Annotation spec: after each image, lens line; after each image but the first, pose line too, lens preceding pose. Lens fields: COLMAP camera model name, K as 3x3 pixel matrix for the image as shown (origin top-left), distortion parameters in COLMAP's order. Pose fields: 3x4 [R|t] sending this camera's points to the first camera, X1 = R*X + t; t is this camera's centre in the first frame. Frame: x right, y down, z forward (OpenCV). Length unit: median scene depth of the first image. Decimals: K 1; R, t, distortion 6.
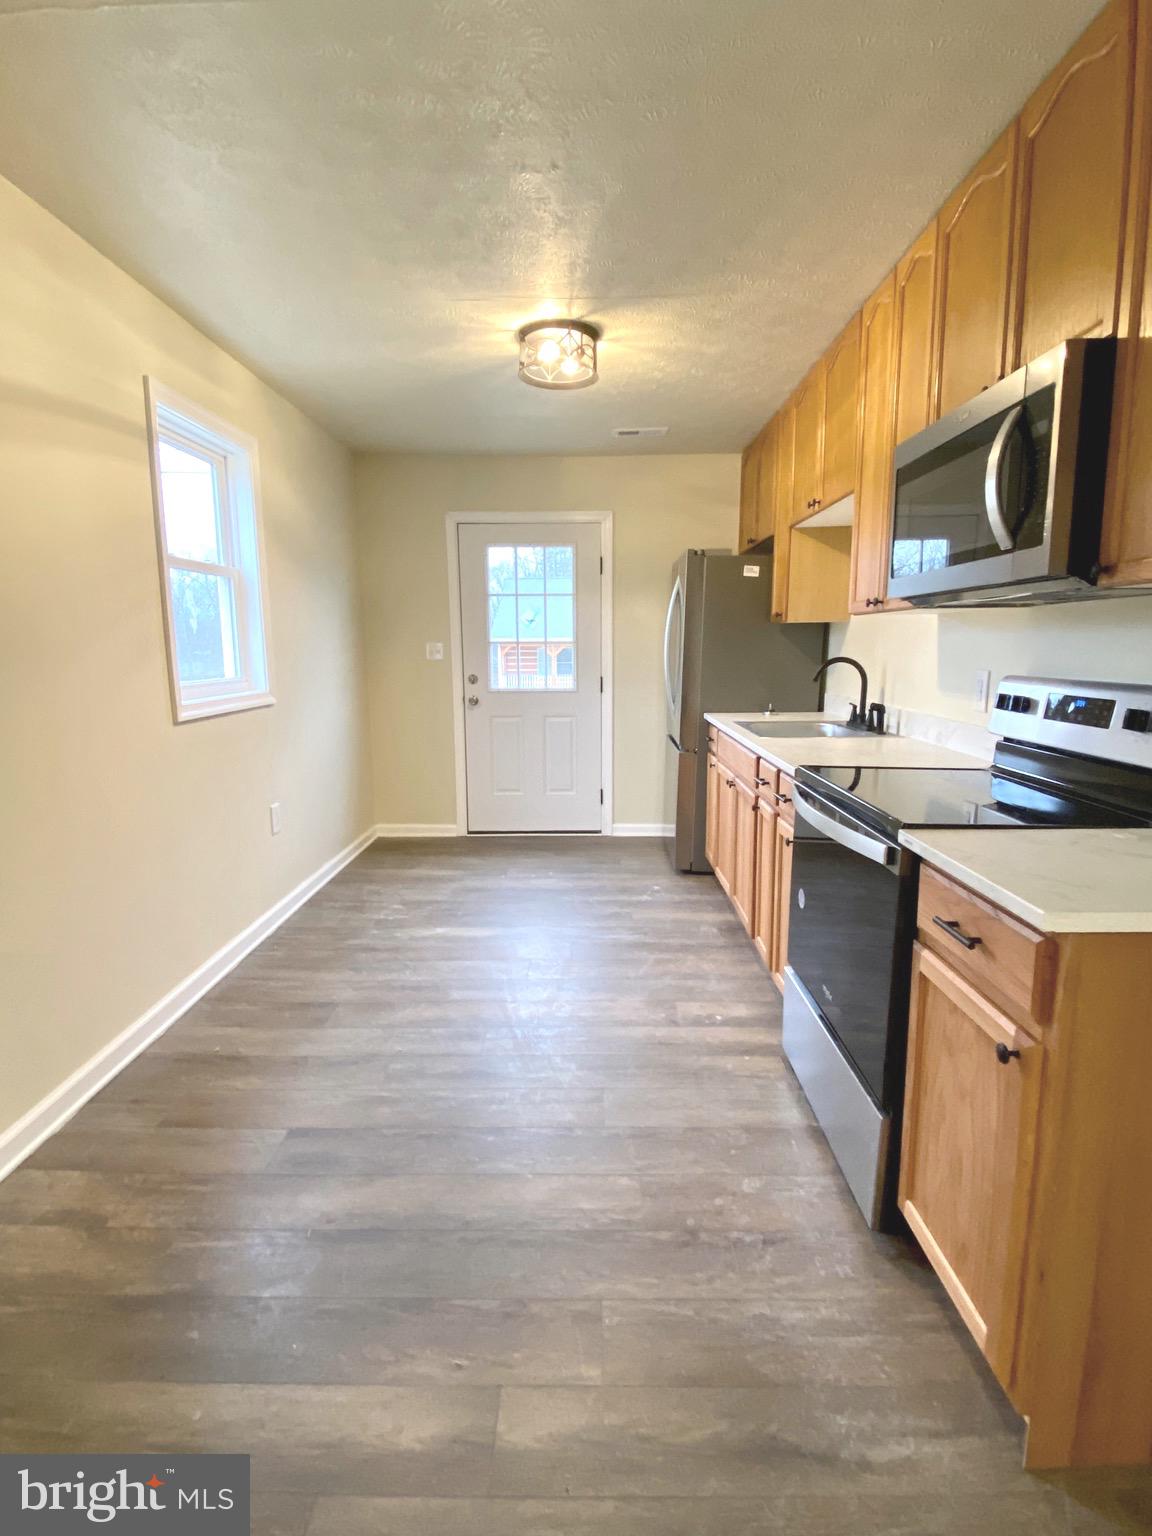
lens RADIAL K [[766.9, 0, 578.2], [0, 766.9, 764.5], [0, 0, 1]] dist [0.044168, -0.002079]
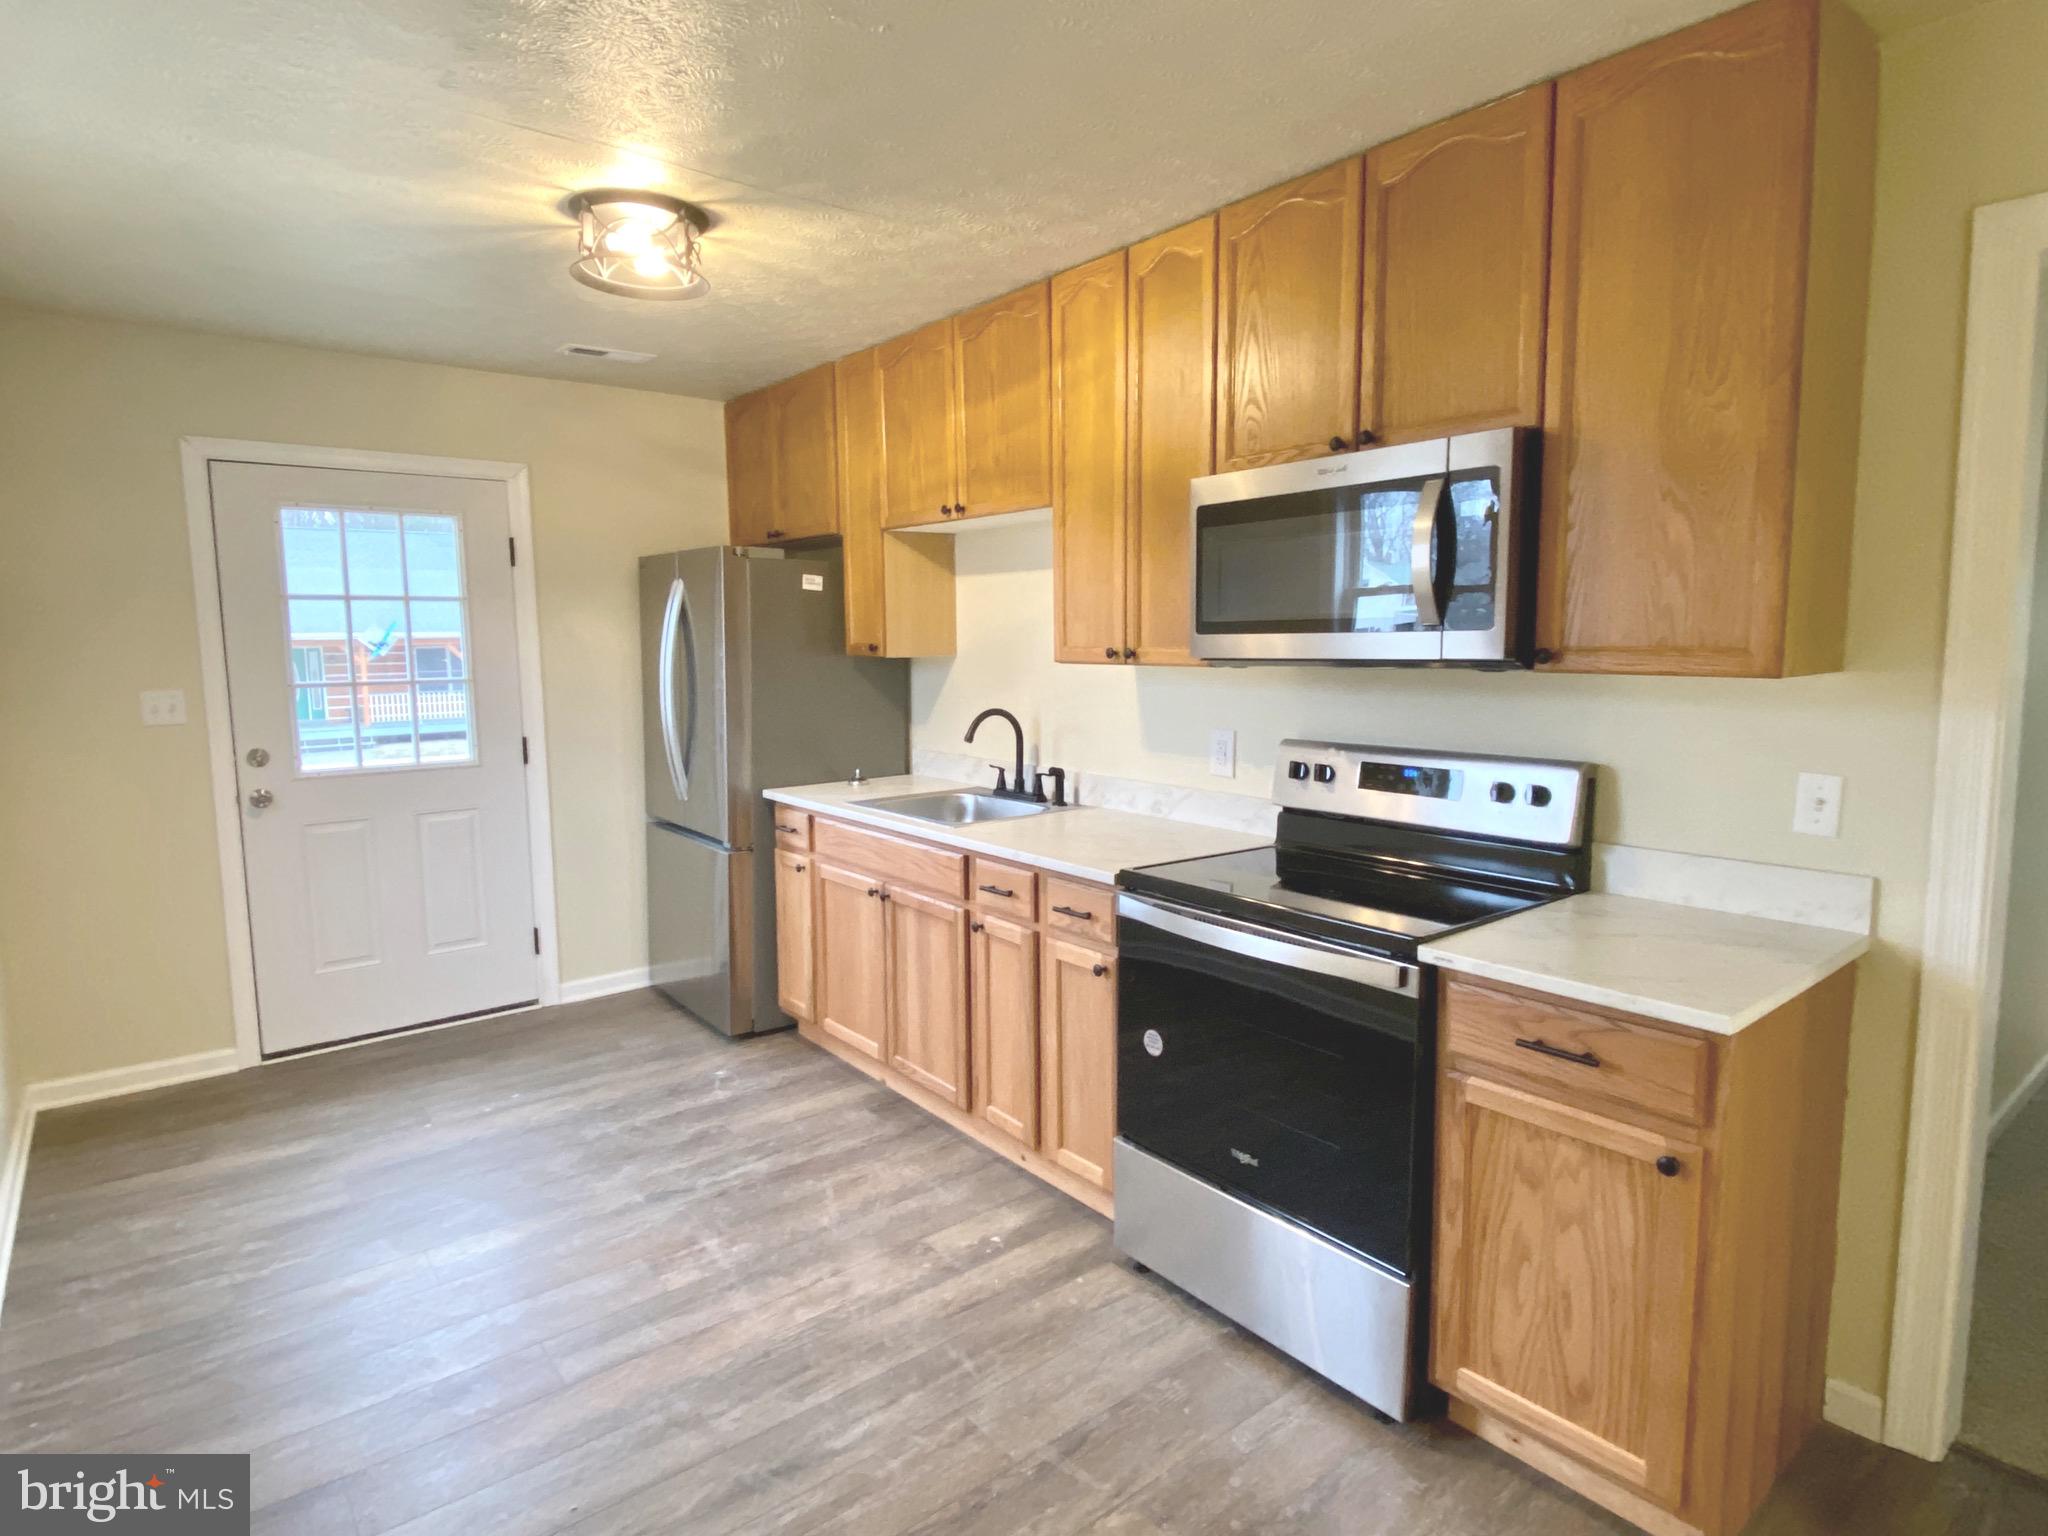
lens RADIAL K [[1119.2, 0, 1028.7], [0, 1119.2, 761.3], [0, 0, 1]] dist [0.026431, -0.007570]
pose [[0.771735, -0.072962, 0.631746, -0.327679], [0.103310, 0.994585, -0.011335, -0.070639], [-0.627497, 0.074013, 0.775093, 0.130197]]
